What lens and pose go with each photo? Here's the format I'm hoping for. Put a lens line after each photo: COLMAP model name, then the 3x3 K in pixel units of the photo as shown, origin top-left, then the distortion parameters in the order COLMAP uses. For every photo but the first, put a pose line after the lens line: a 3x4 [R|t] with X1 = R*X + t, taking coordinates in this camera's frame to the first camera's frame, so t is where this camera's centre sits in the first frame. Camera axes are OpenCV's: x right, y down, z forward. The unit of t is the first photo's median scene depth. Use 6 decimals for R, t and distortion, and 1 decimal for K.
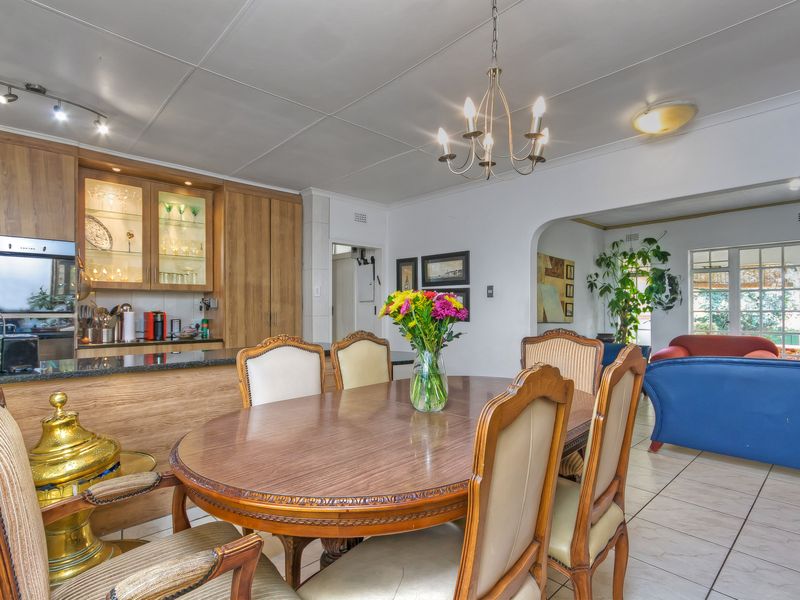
lens RADIAL K [[422.8, 0, 398.2], [0, 422.8, 304.0], [0, 0, 1]] dist [0.001398, -0.000068]
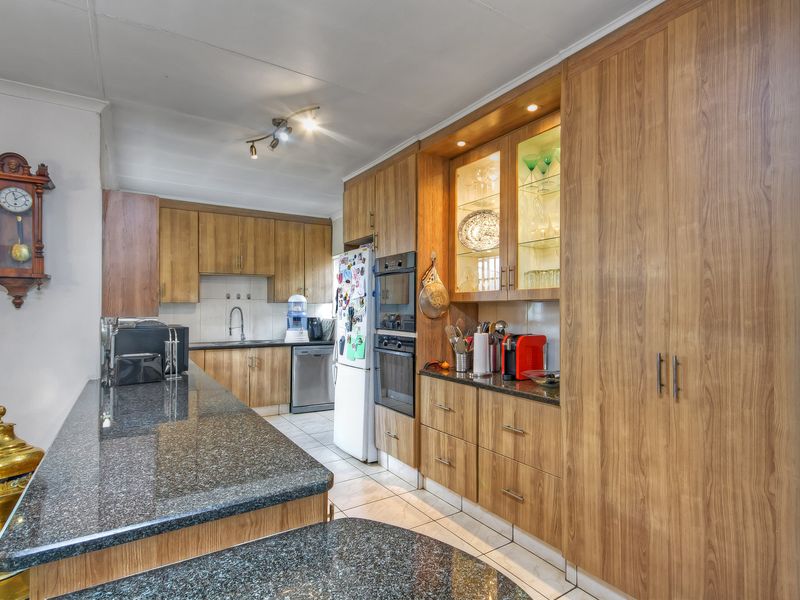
lens RADIAL K [[422.8, 0, 398.2], [0, 422.8, 304.0], [0, 0, 1]] dist [0.001398, -0.000068]
pose [[-0.167906, -0.012938, -0.985718, 0.077607], [0.012243, 0.999809, -0.015208, -0.020635], [0.985727, -0.014622, -0.167716, 0.882818]]
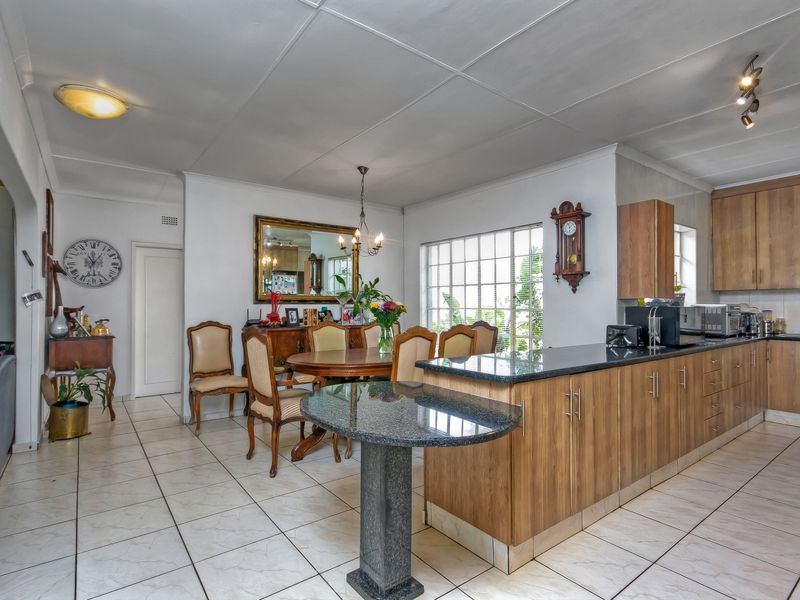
lens RADIAL K [[422.8, 0, 398.2], [0, 422.8, 304.0], [0, 0, 1]] dist [0.001398, -0.000068]
pose [[-0.994931, -0.002056, 0.100537, -0.091585], [-0.004136, 0.999782, -0.020488, 0.012269], [-0.100473, -0.020800, -0.994722, 1.226533]]
